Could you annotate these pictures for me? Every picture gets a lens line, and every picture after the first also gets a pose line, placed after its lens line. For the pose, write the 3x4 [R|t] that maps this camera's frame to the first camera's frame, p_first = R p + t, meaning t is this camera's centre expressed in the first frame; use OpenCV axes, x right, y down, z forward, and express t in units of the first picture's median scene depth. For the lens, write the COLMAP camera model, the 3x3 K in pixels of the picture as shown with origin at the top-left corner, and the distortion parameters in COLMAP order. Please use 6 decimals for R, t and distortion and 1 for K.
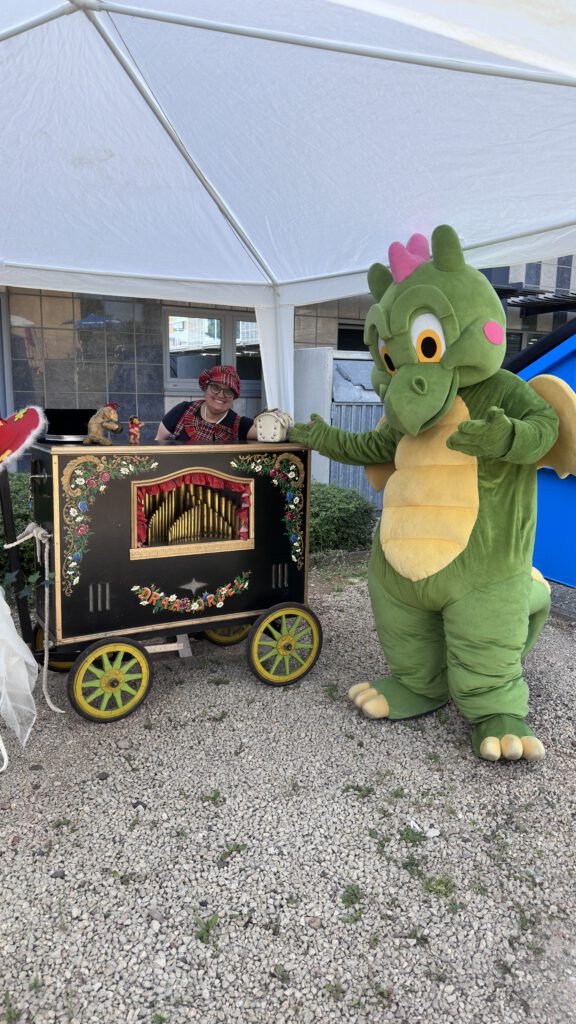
lens RADIAL K [[712.7, 0, 274.1], [0, 712.7, 511.1], [0, 0, 1]] dist [0.162933, -0.297916]
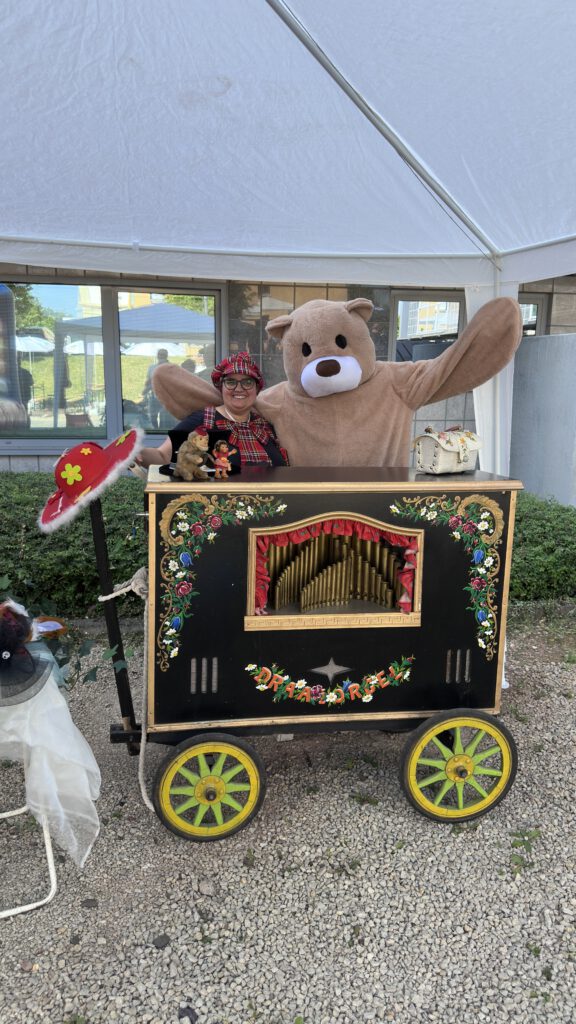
lens RADIAL K [[712.7, 0, 274.1], [0, 712.7, 511.1], [0, 0, 1]] dist [0.162933, -0.297916]
pose [[0.940893, 0.063455, -0.332708, 0.070132], [-0.057166, 0.997953, 0.028669, -0.078418], [0.333846, -0.007955, 0.942594, 0.284152]]
